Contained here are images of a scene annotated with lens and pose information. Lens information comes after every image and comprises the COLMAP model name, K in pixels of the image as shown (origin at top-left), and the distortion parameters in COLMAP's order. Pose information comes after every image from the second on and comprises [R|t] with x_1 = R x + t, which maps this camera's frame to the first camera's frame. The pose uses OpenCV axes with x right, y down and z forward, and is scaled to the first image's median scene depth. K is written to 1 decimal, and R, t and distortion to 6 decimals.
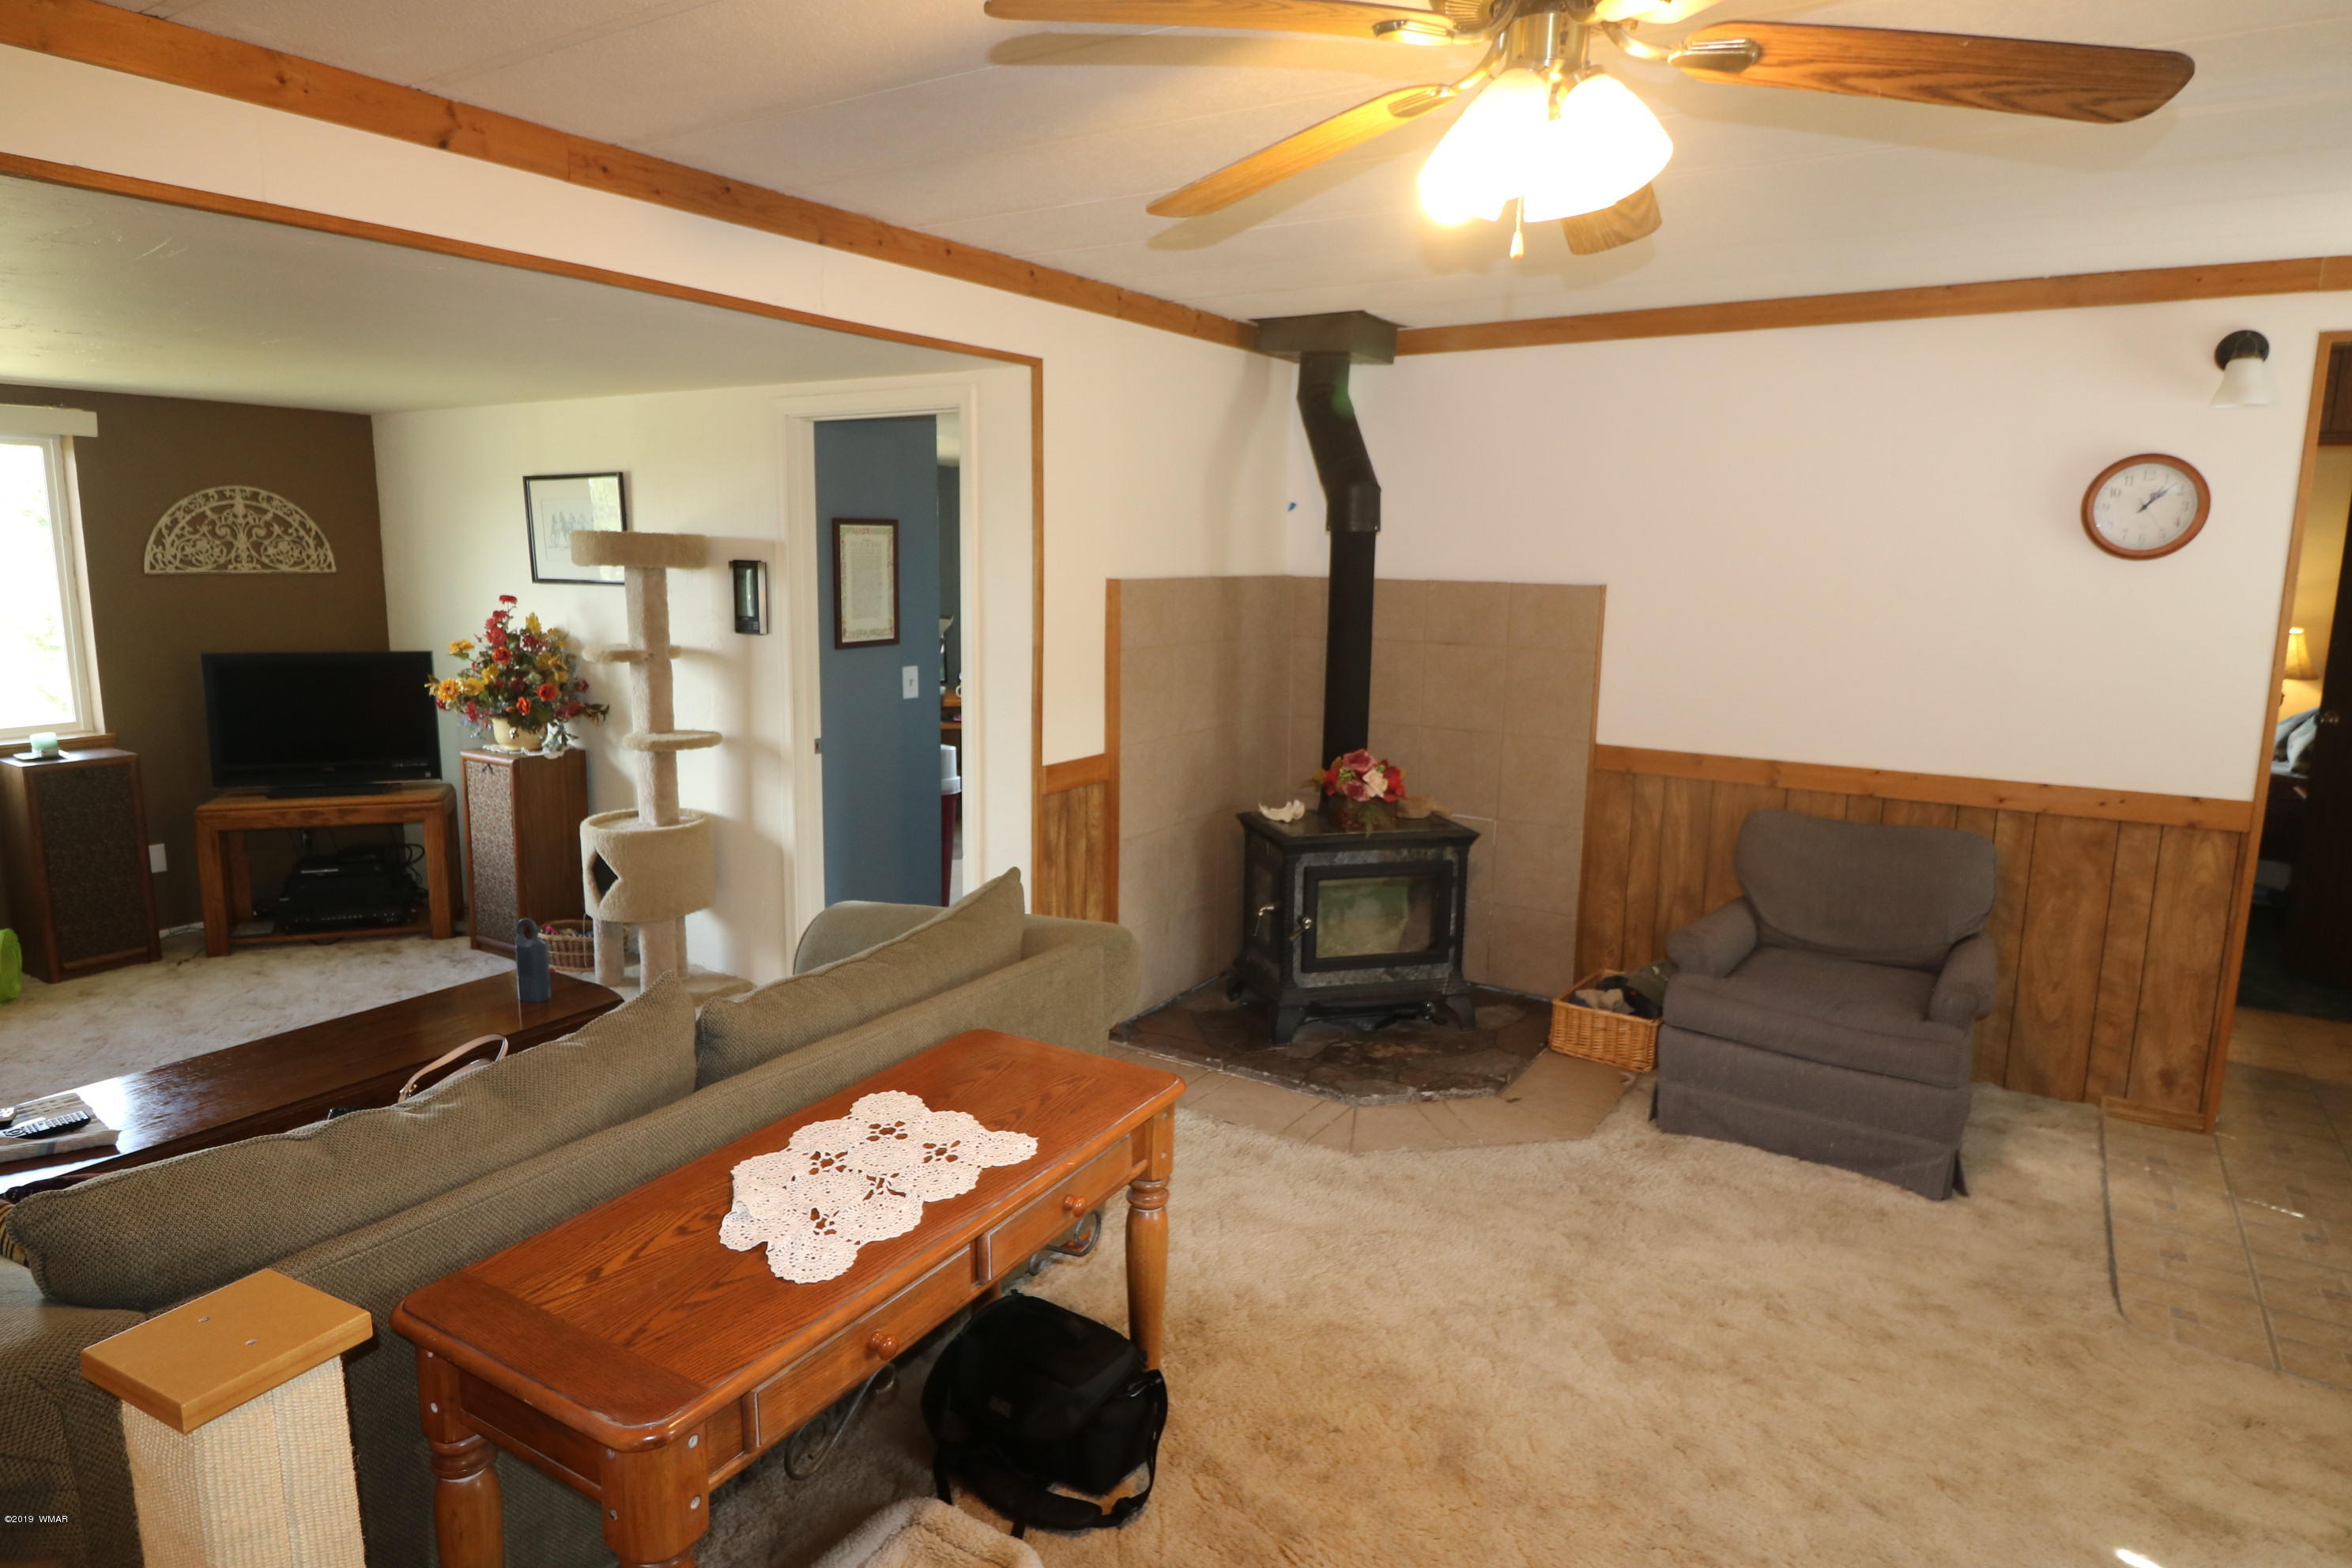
lens RADIAL K [[1345.1, 0, 1156.2], [0, 1345.1, 774.6], [0, 0, 1]] dist [0.008109, -0.013720]
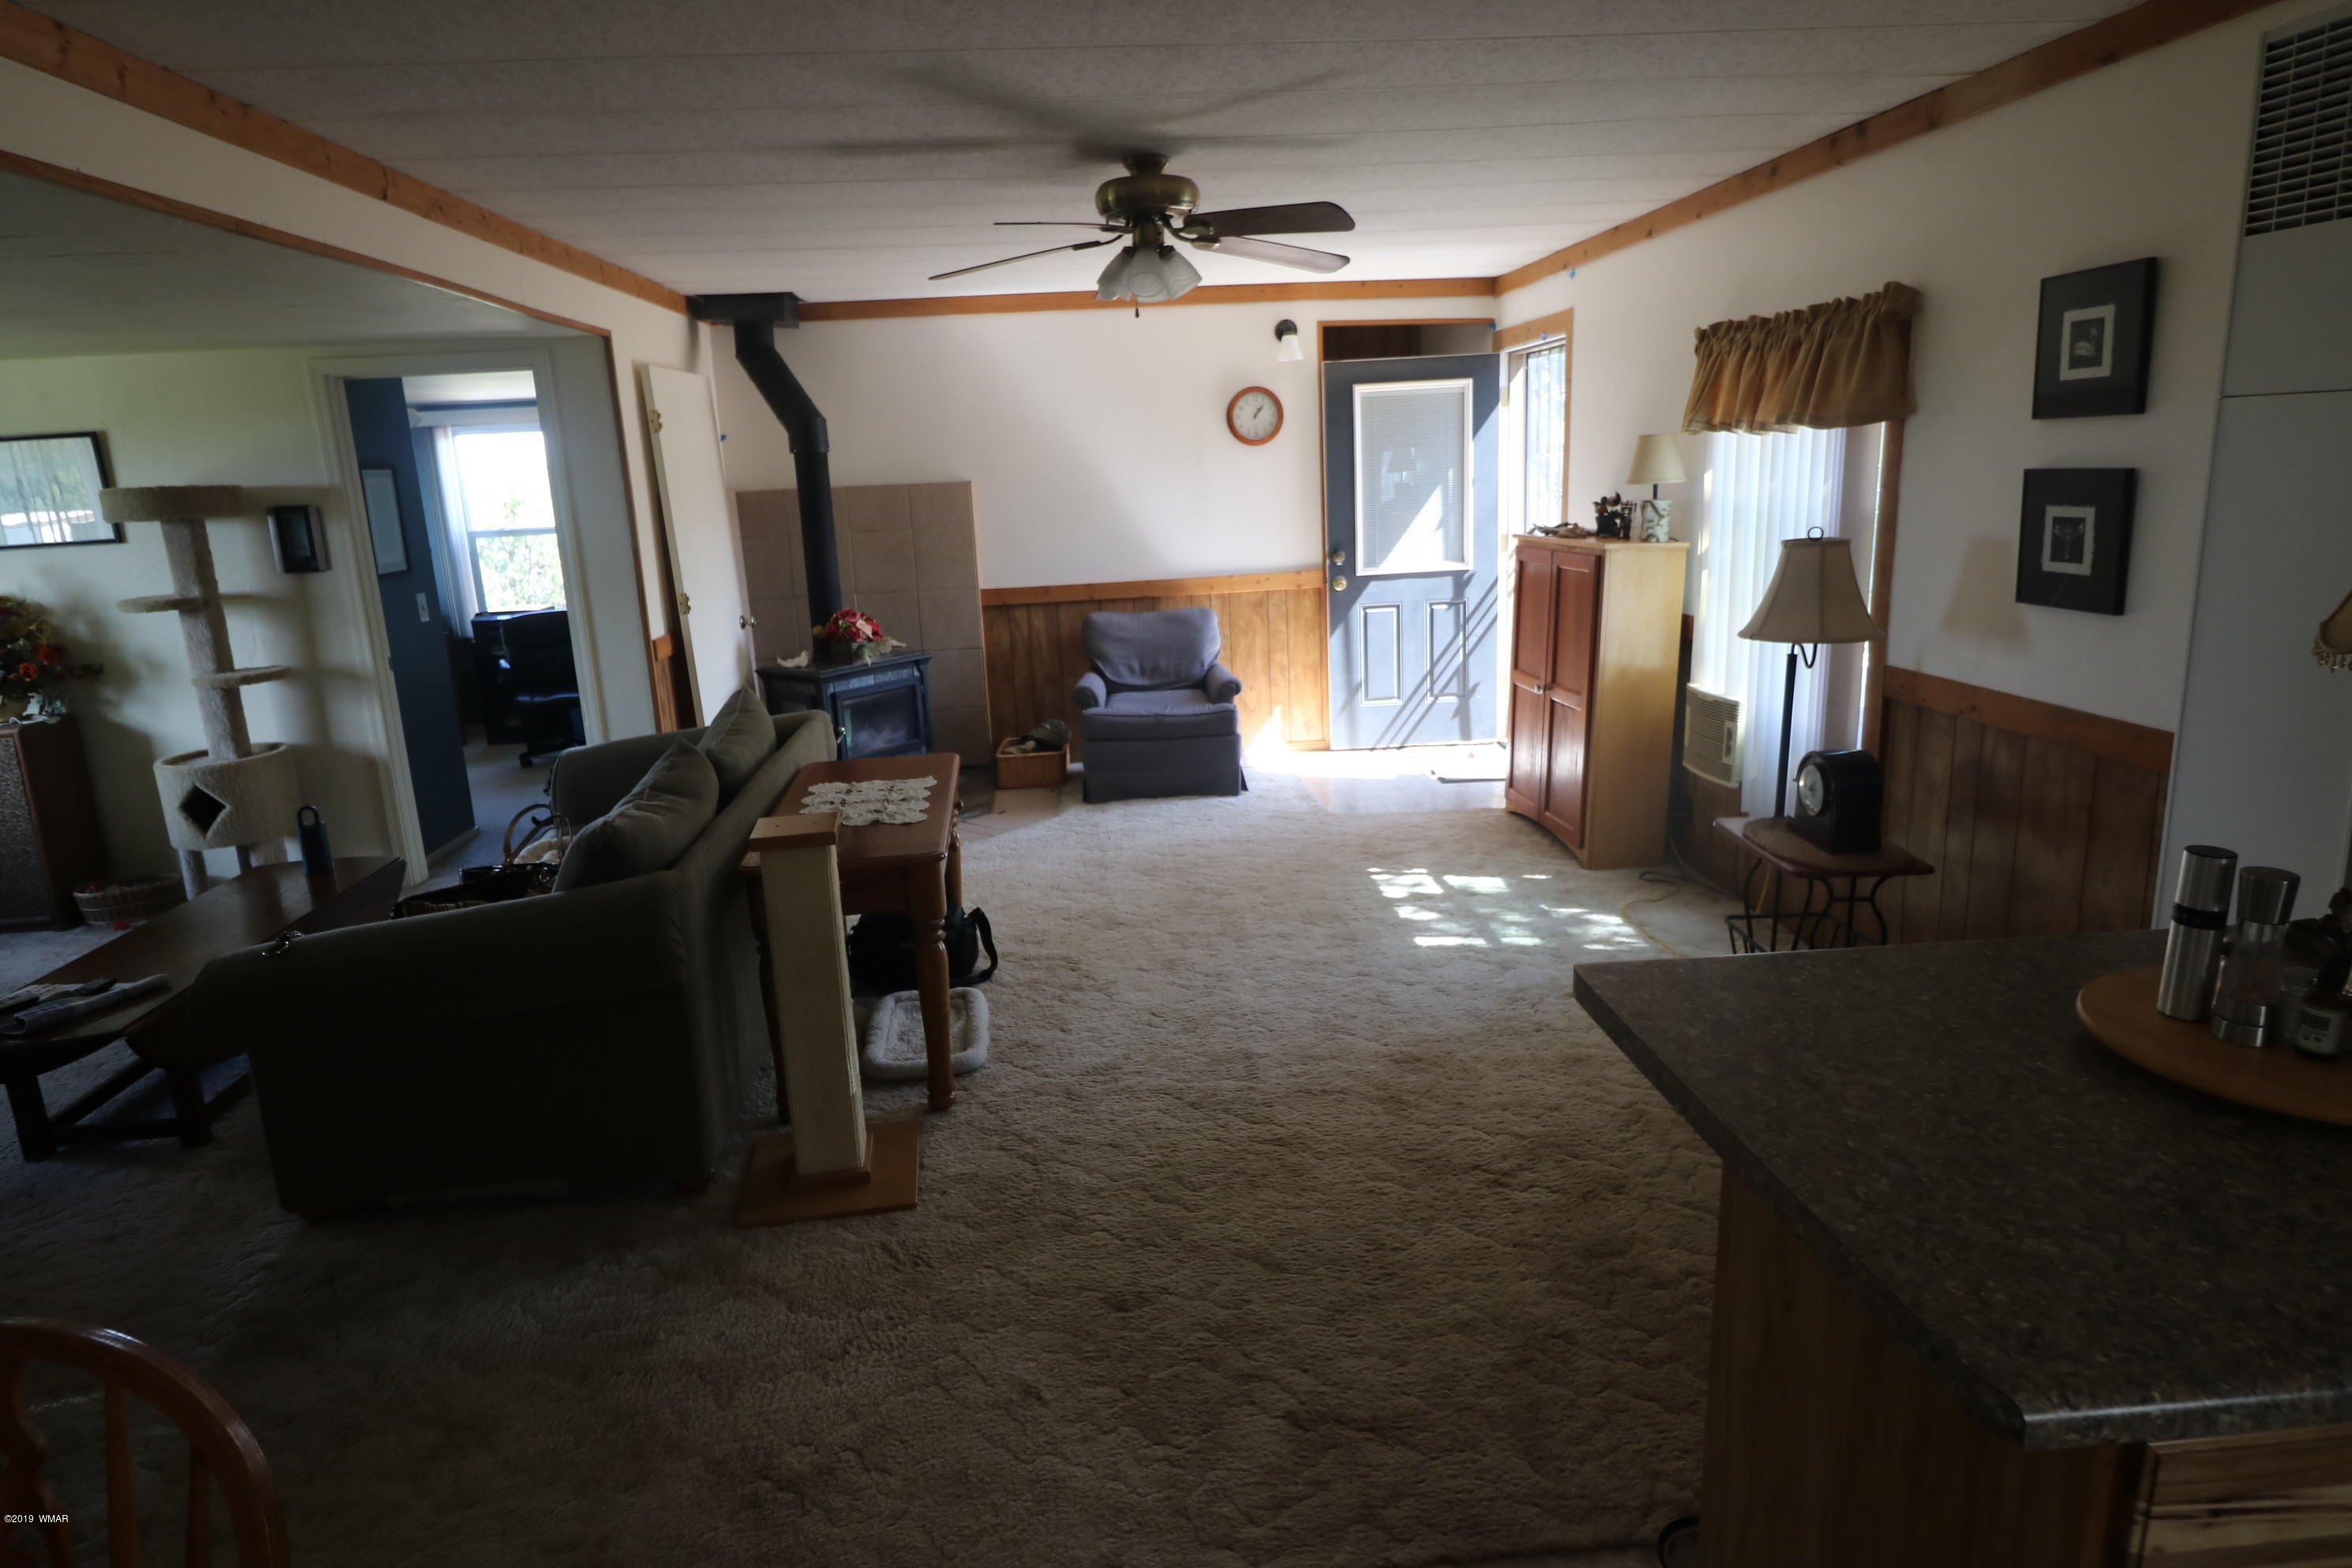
lens RADIAL K [[1345.1, 0, 1155.9], [0, 1345.1, 774.8], [0, 0, 1]] dist [0.008109, -0.013720]
pose [[0.792893, -0.187614, 0.579760, -0.527592], [0.158216, 0.982178, 0.101459, 0.073645], [-0.588463, 0.011281, 0.808446, -0.396910]]
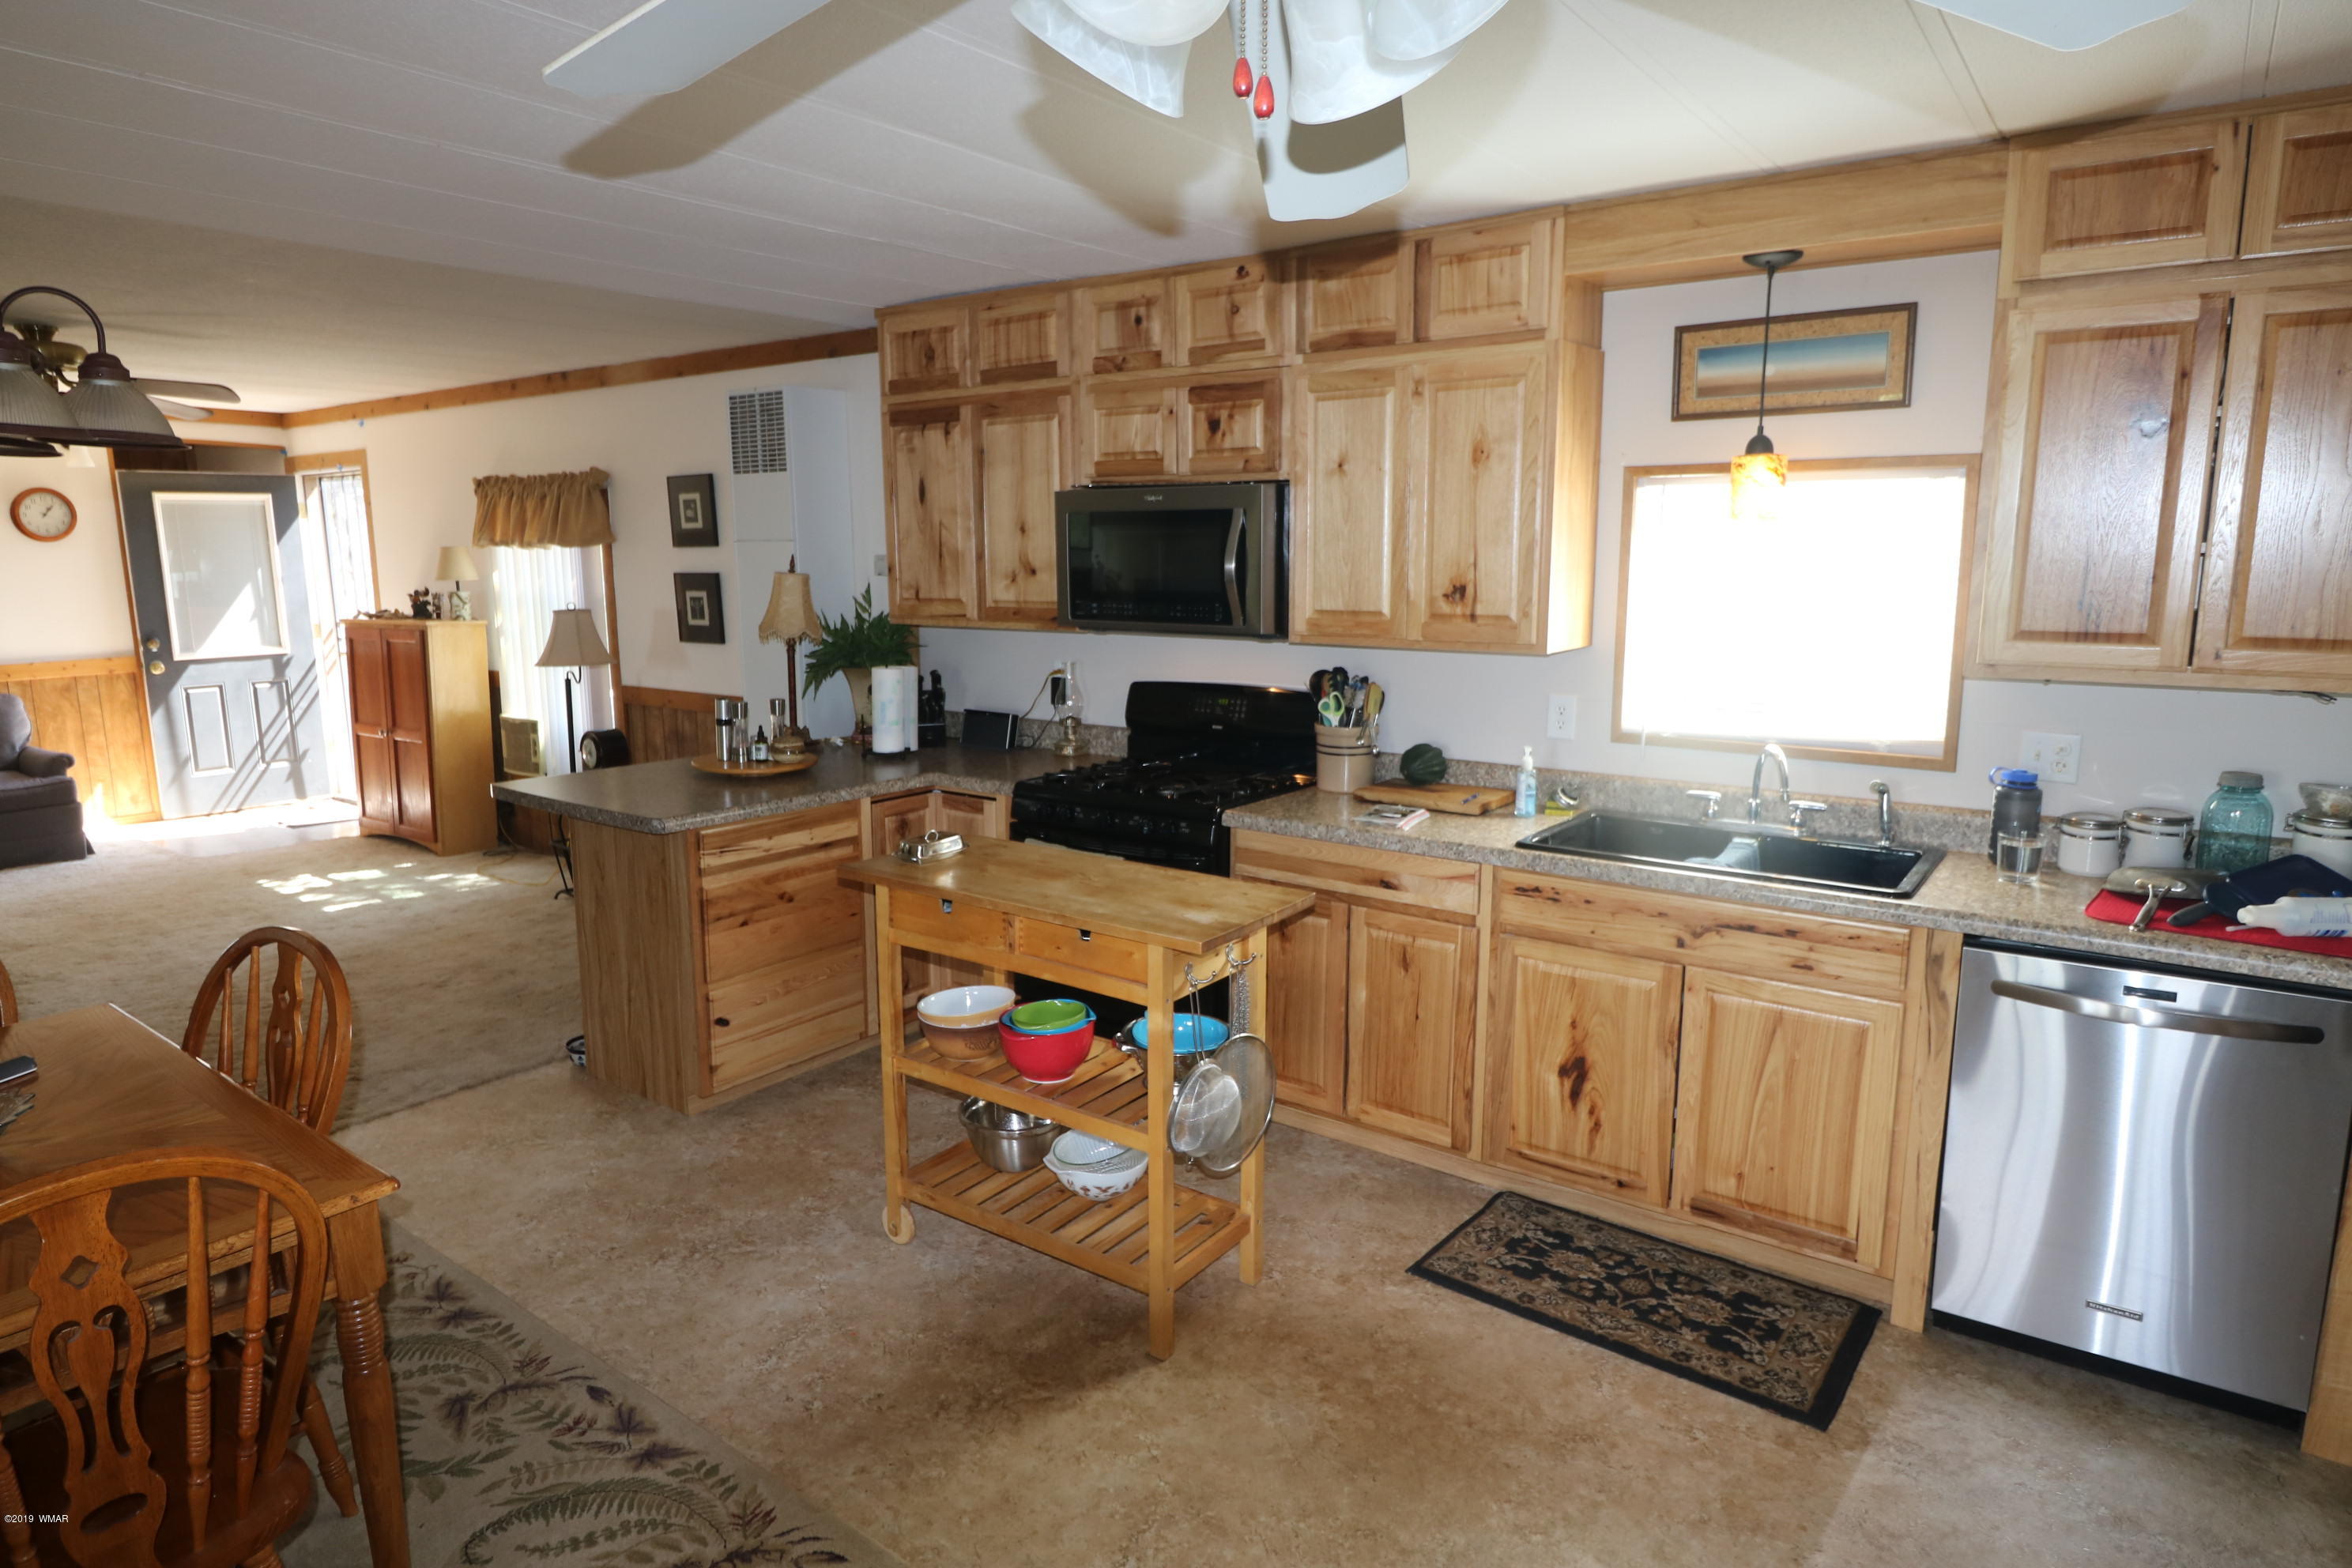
lens RADIAL K [[1345.1, 0, 1156.3], [0, 1345.1, 773.2], [0, 0, 1]] dist [0.008109, -0.013720]
pose [[0.060865, -0.181839, 0.981443, -1.160193], [0.174142, 0.970120, 0.168942, 0.118376], [-0.982838, 0.160628, 0.090712, -0.712119]]
